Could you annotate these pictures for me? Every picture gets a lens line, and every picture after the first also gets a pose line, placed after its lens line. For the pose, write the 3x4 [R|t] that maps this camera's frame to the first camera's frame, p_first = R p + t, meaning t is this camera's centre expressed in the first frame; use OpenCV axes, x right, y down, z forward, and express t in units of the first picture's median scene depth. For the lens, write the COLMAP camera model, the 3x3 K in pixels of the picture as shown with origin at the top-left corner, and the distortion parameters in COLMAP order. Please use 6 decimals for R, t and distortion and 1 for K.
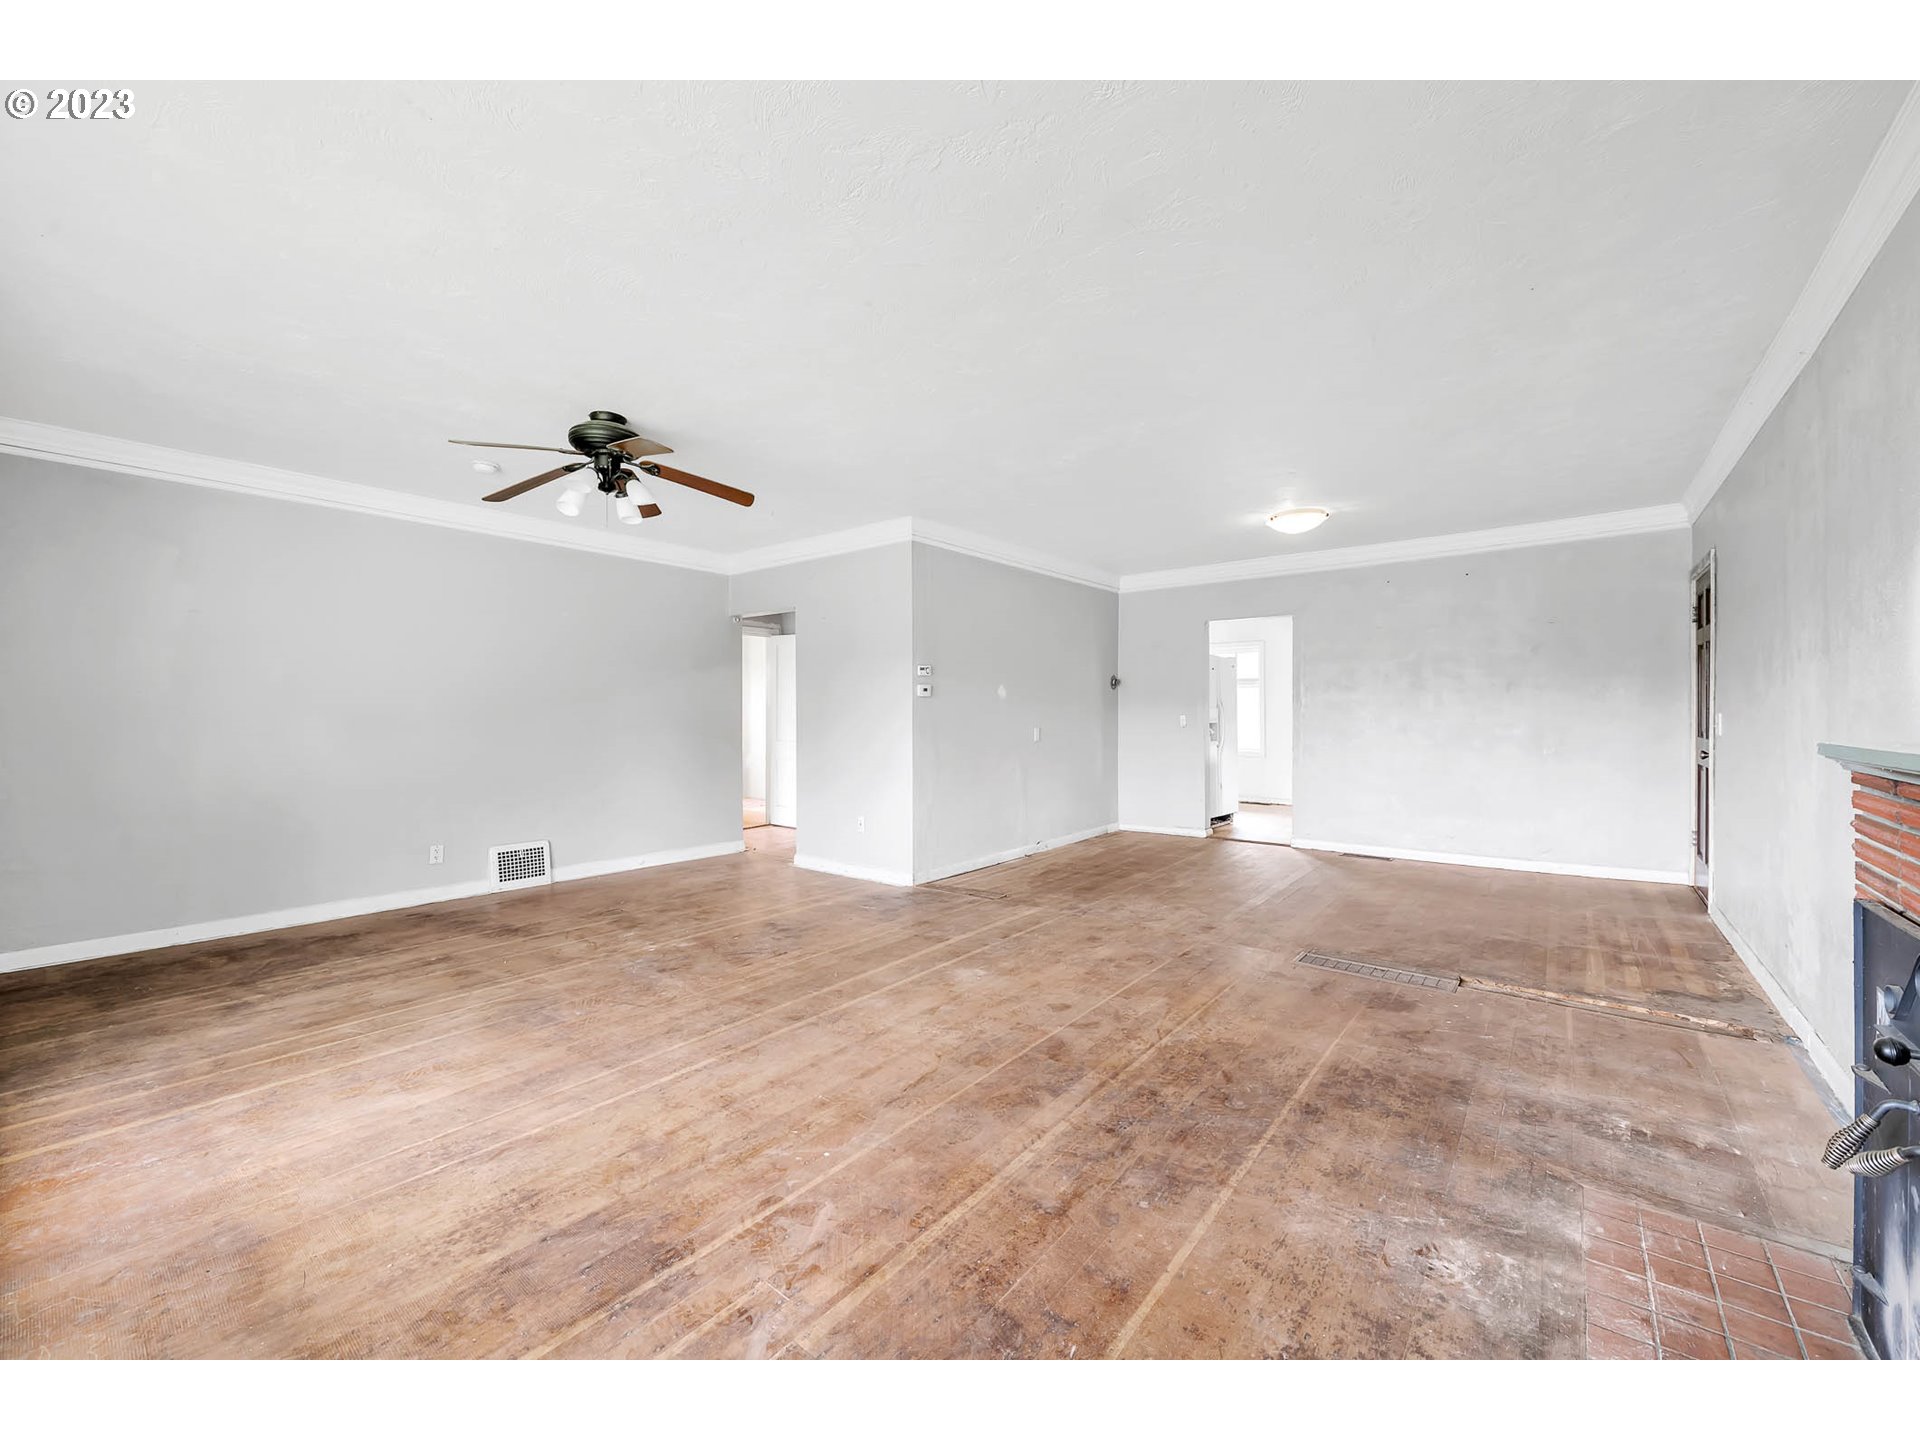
lens RADIAL K [[767.2, 0, 954.8], [0, 767.2, 725.2], [0, 0, 1]] dist [0.001311, -0.003413]
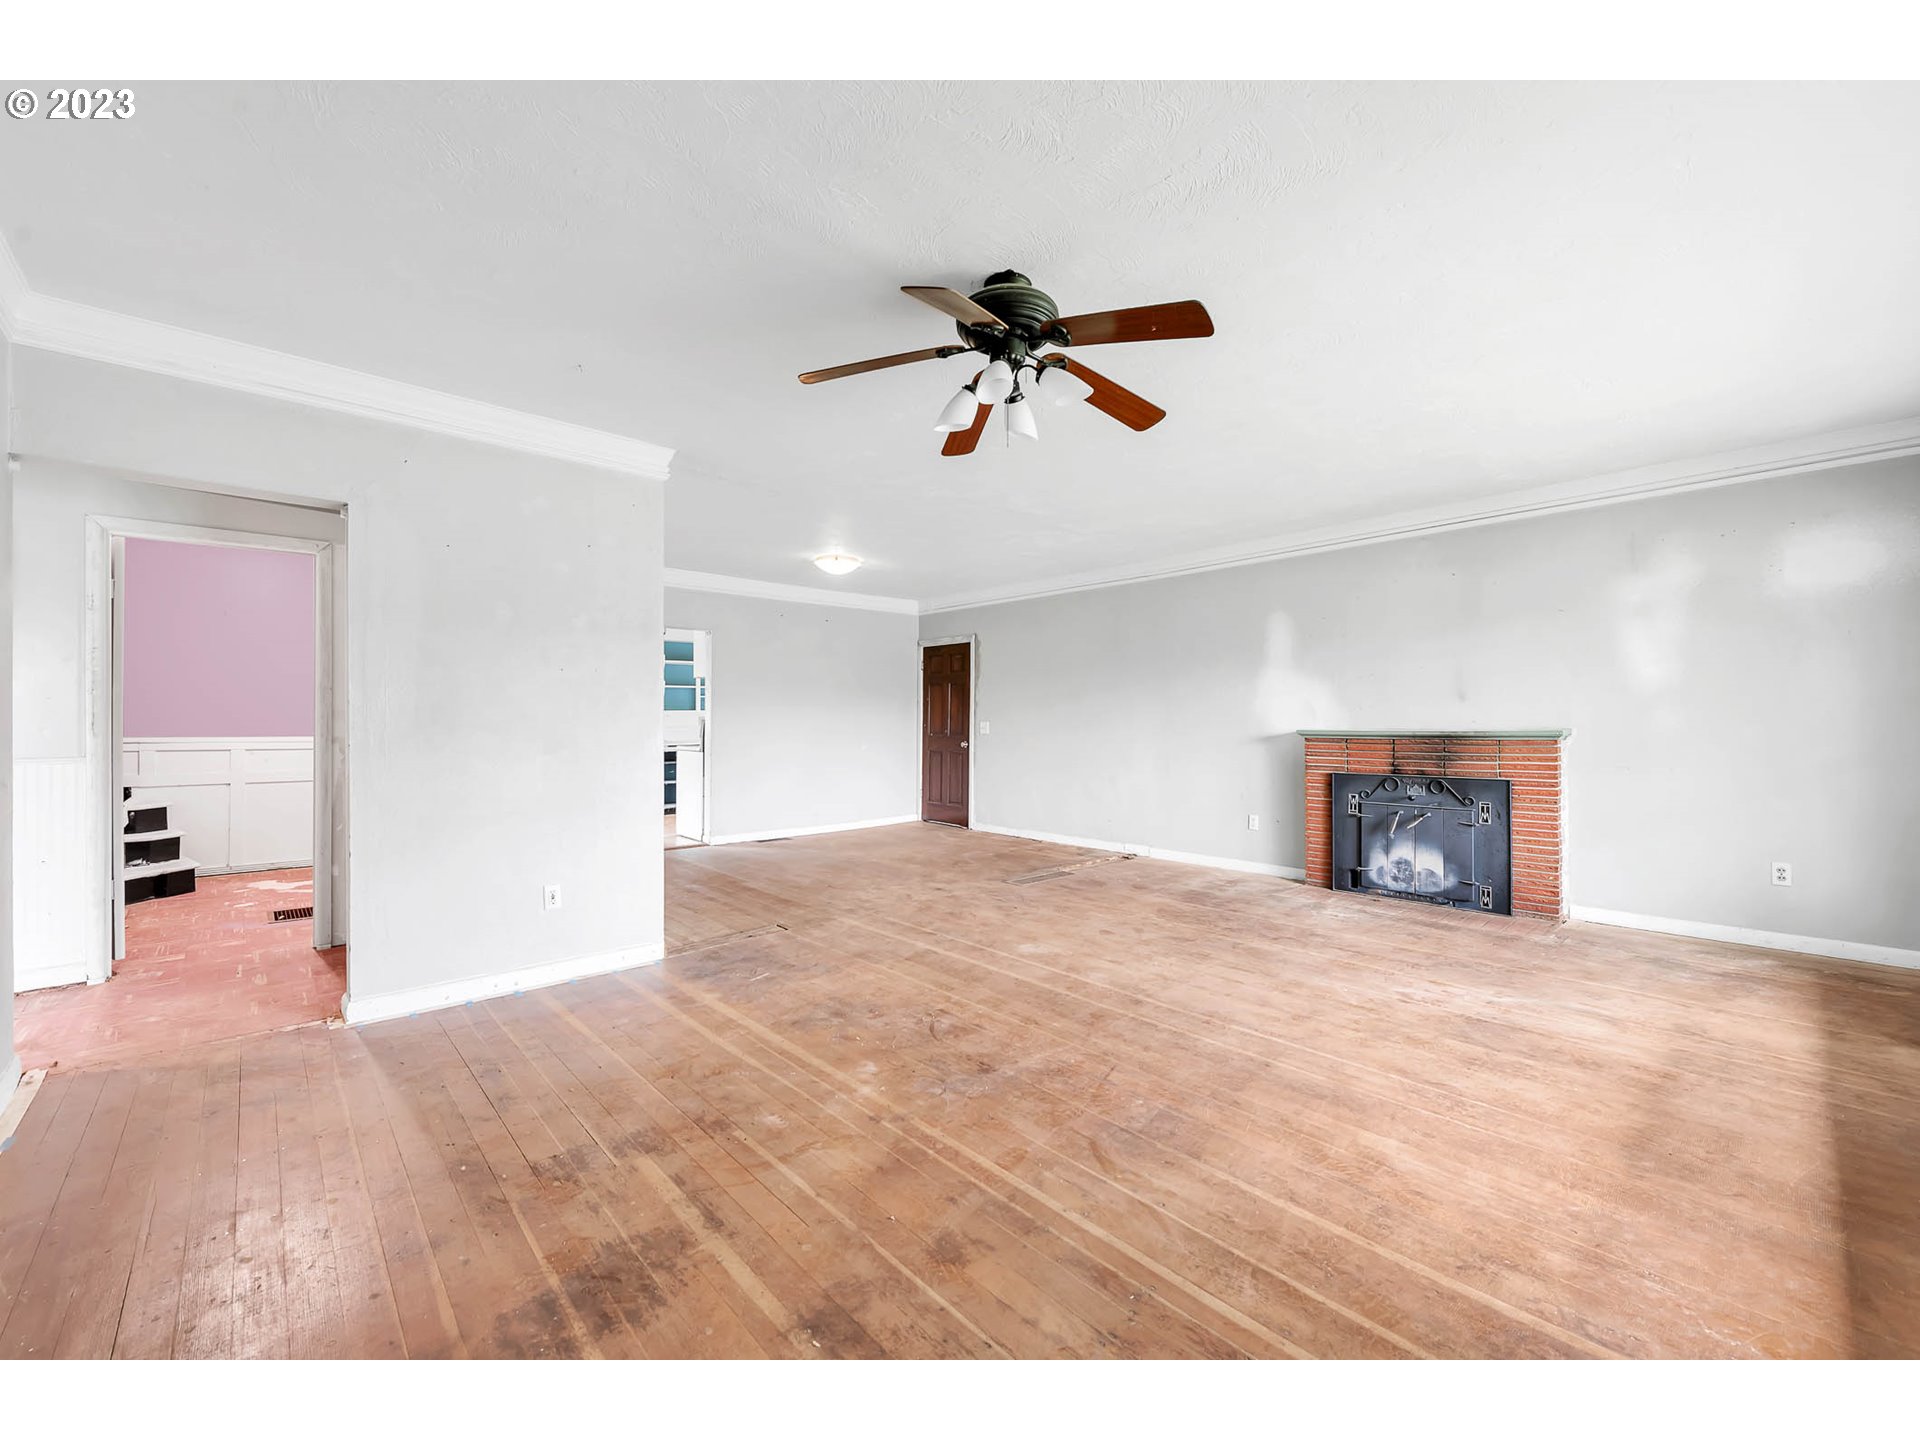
lens RADIAL K [[767.2, 0, 954.8], [0, 767.2, 725.2], [0, 0, 1]] dist [0.001311, -0.003413]
pose [[0.151965, -0.002402, 0.988383, -1.286379], [0.015594, 0.999878, 0.000032, -0.017392], [-0.988263, 0.015408, 0.151984, 1.047933]]
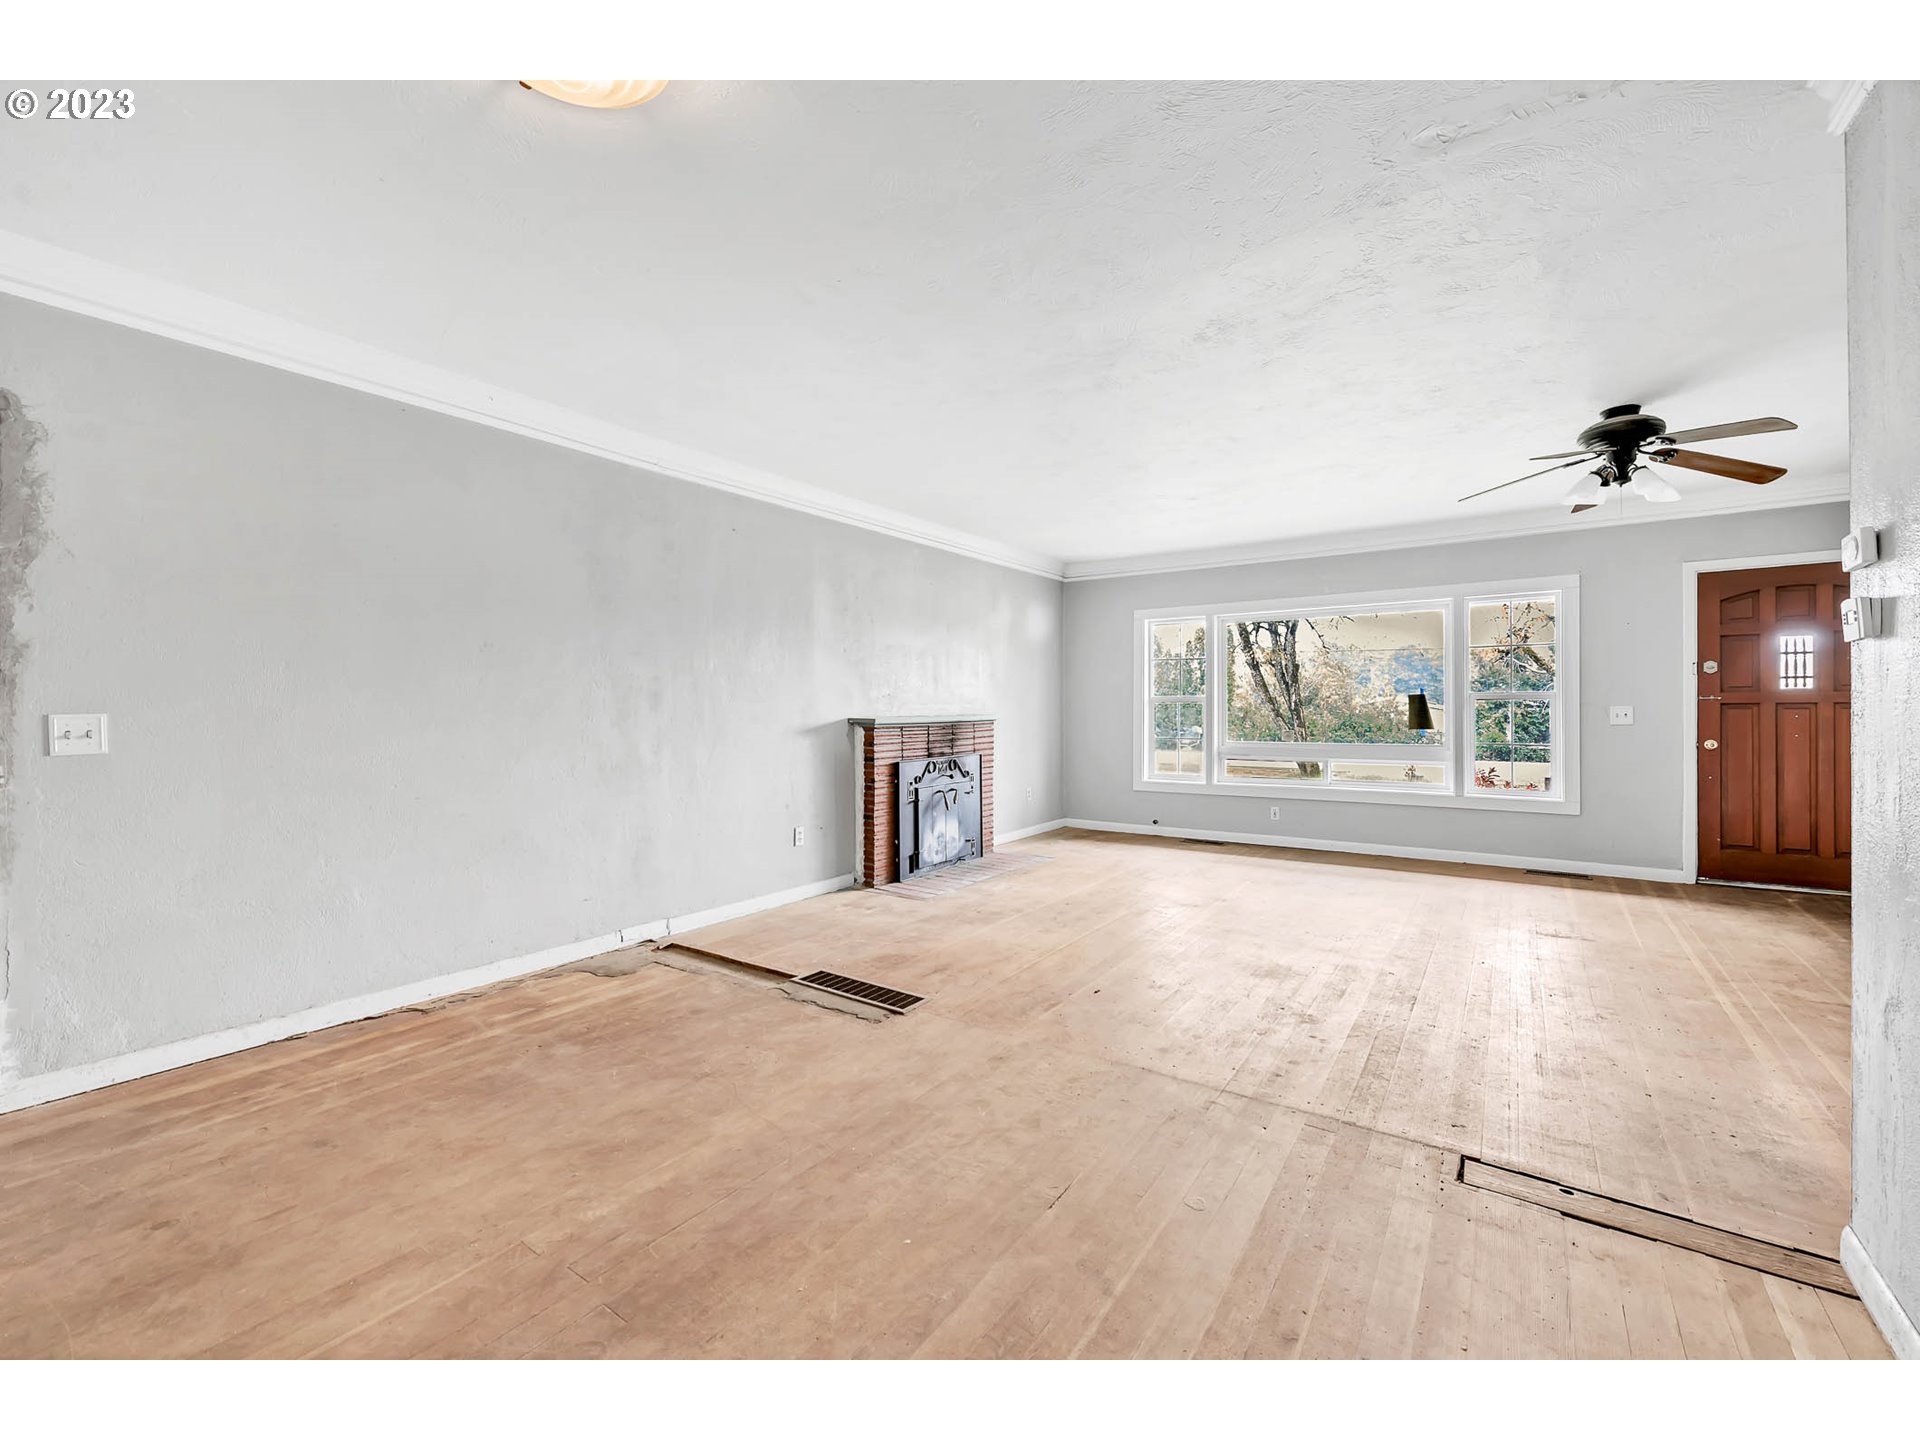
lens RADIAL K [[796.8, 0, 959.2], [0, 796.8, 714.1], [0, 0, 1]] dist [-0.000006, -0.000157]
pose [[-0.997668, 0.008072, -0.067769, 0.553272], [0.007005, 0.999848, 0.015958, -0.026626], [0.067888, 0.015446, -0.997573, 2.229276]]
